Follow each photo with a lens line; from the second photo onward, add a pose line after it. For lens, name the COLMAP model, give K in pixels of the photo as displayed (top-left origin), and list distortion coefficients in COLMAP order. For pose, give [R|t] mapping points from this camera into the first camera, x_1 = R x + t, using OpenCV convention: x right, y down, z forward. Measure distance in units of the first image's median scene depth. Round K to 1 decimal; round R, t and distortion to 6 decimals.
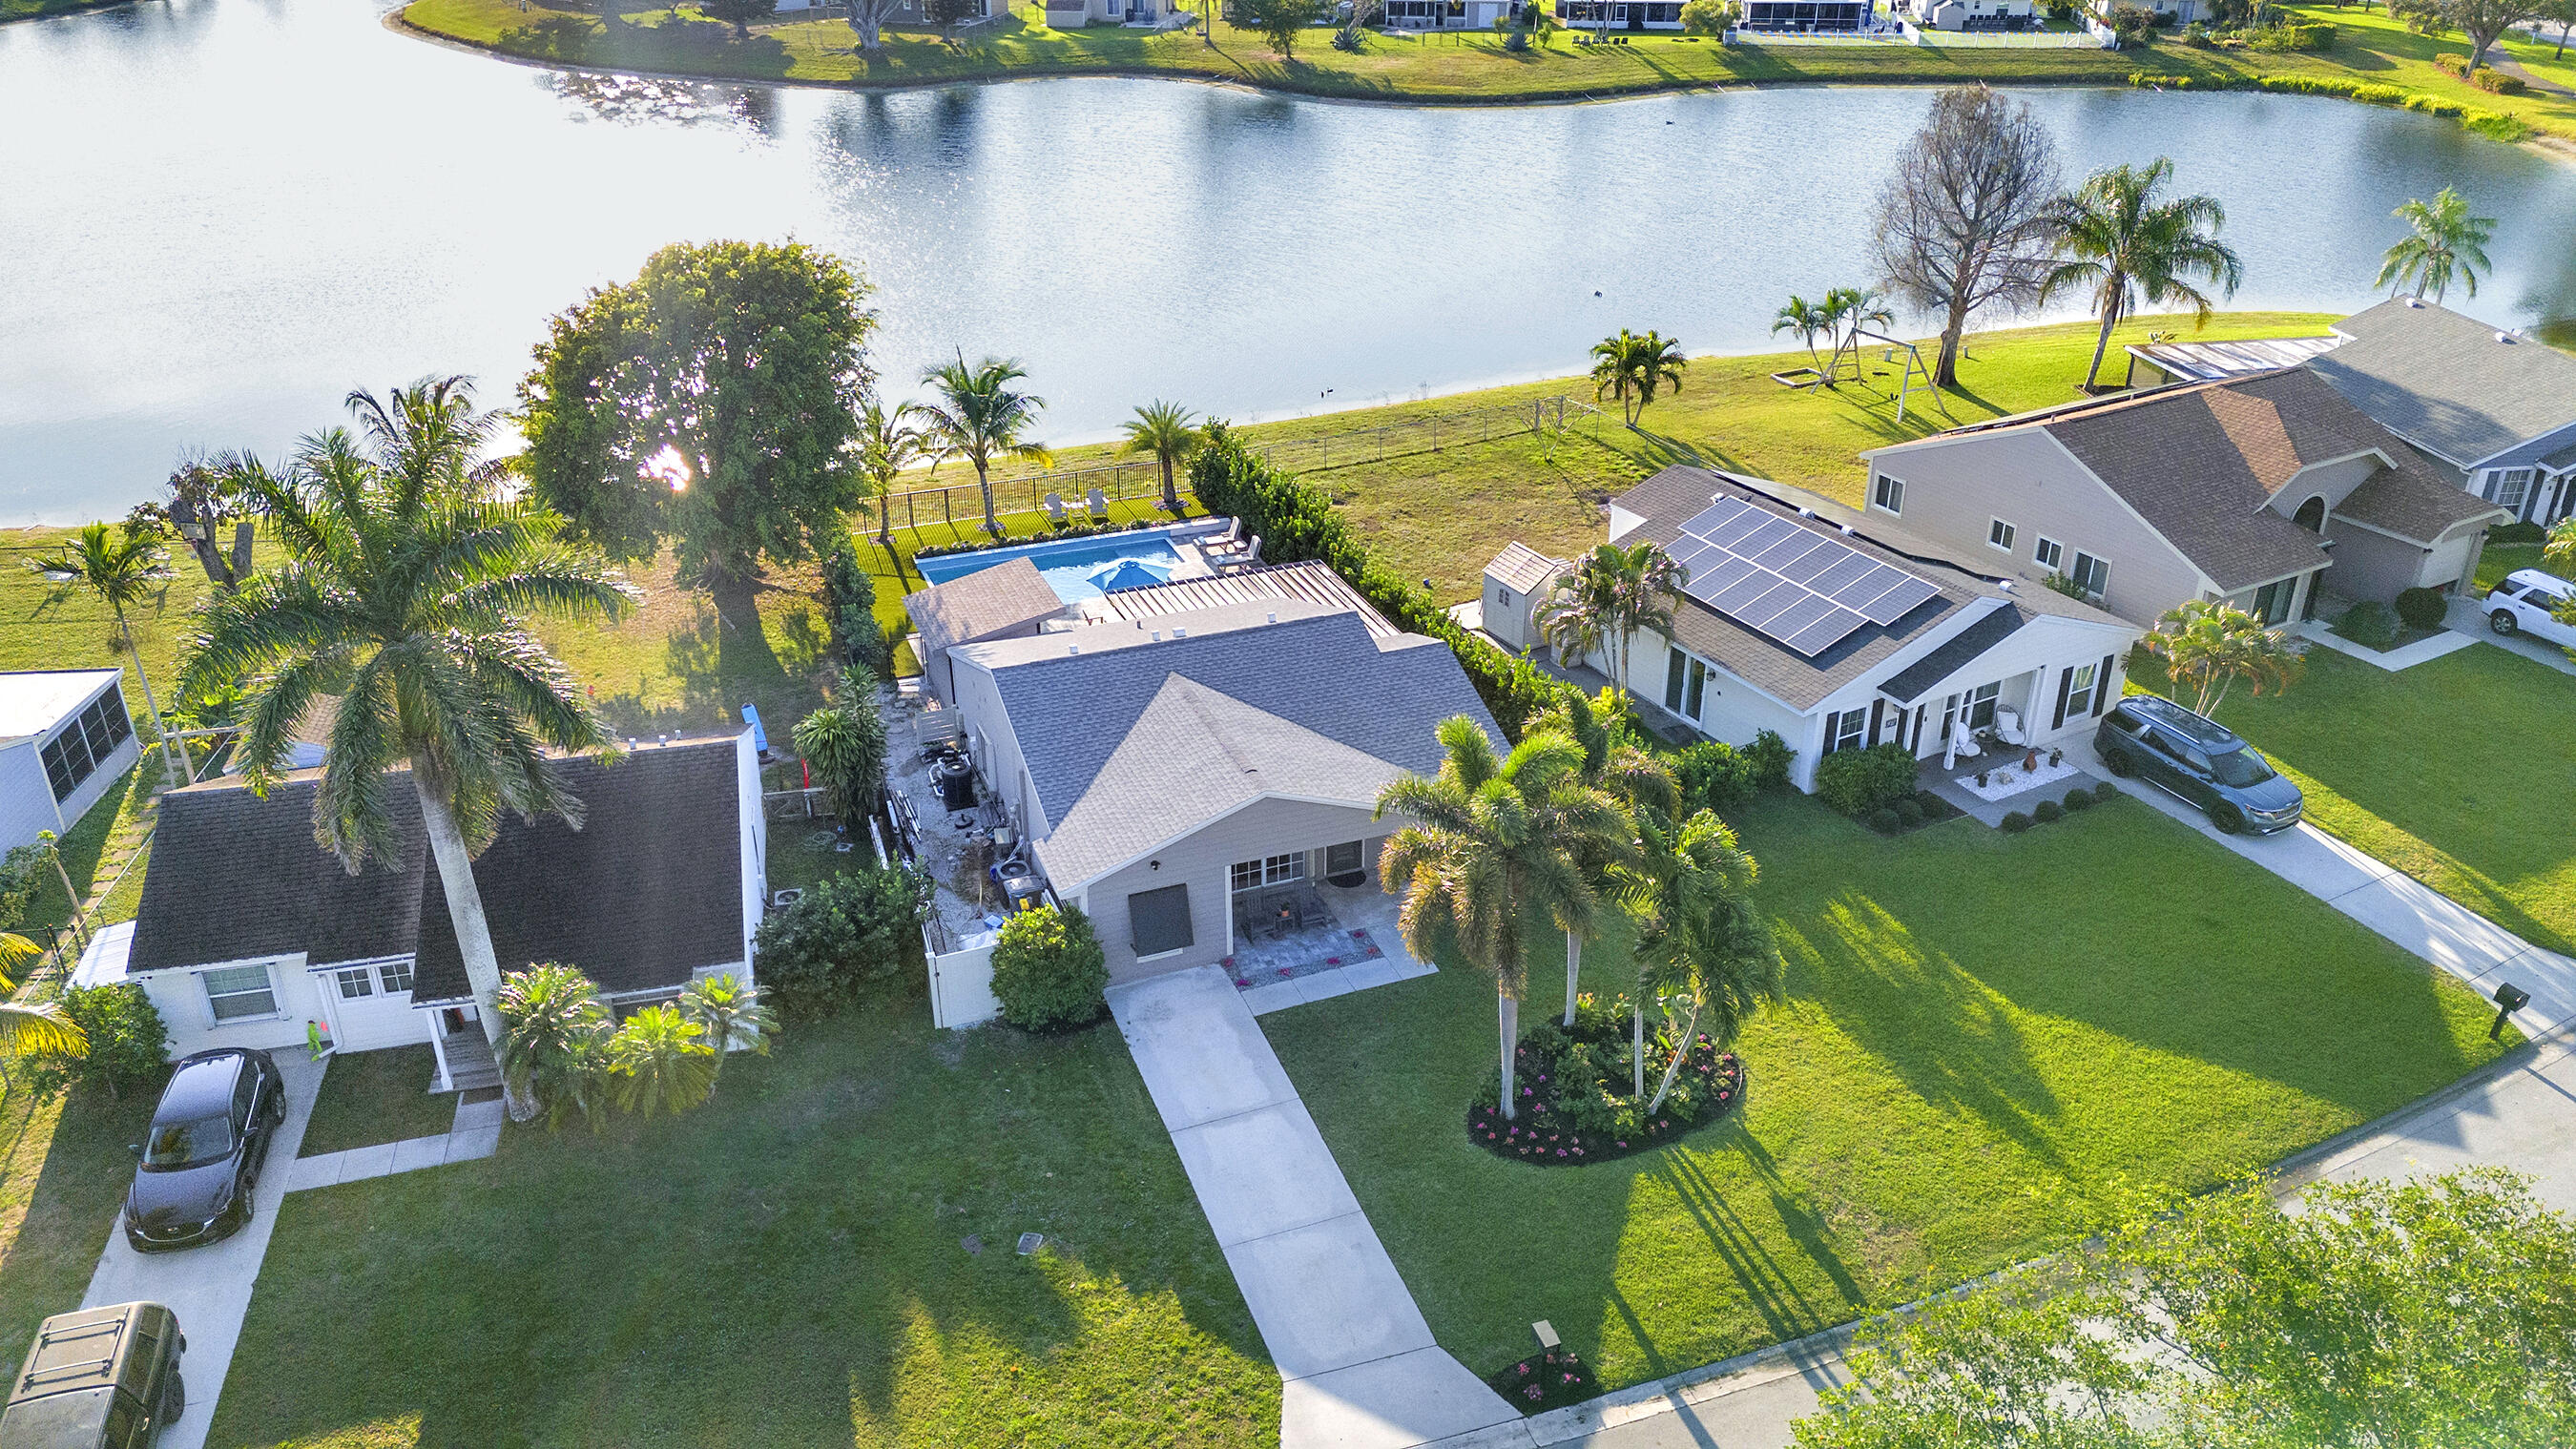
lens RADIAL K [[1857.3, 0, 1276.6], [0, 1857.3, 674.3], [0, 0, 1]] dist [0.047026, -0.001655]
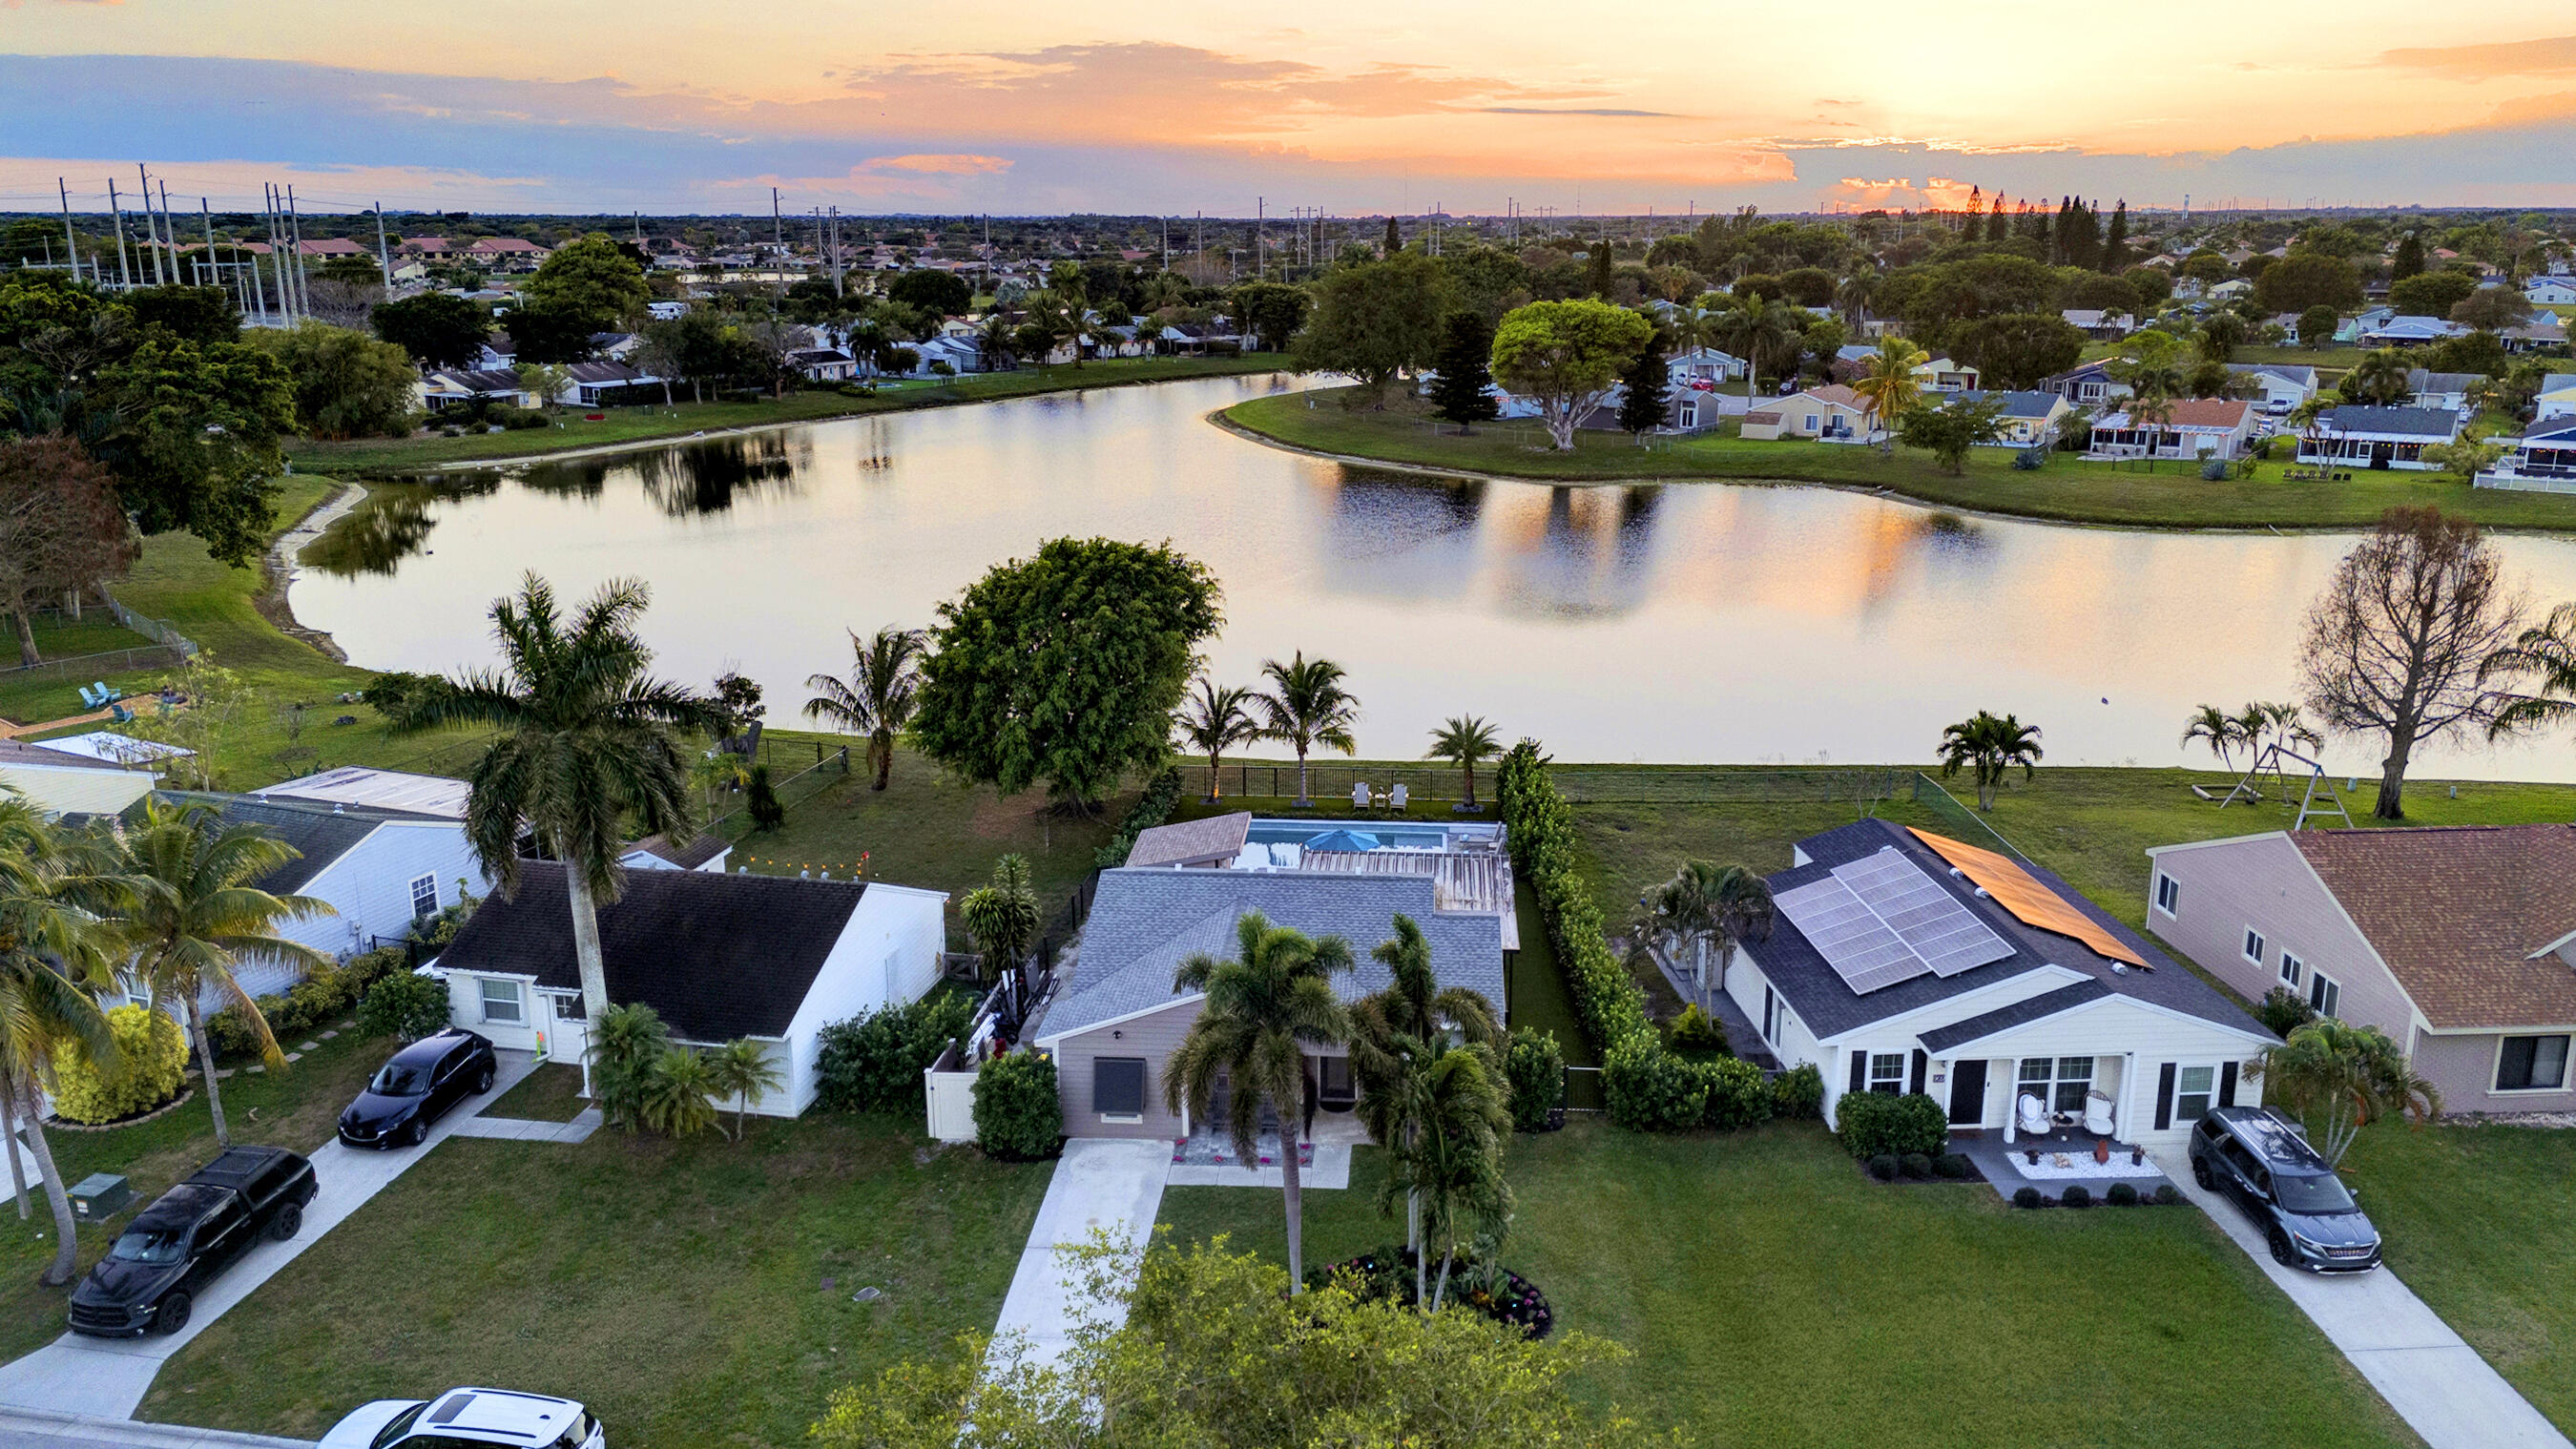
lens RADIAL K [[1802.6, 0, 1288.0], [0, 1802.6, 724.5], [0, 0, 1]] dist [0.038630, 0.000516]
pose [[0.911288, 0.115661, -0.395192, 0.358412], [-0.184147, 0.972892, -0.139896, 0.039949], [0.368299, 0.200259, 0.907883, -0.024659]]
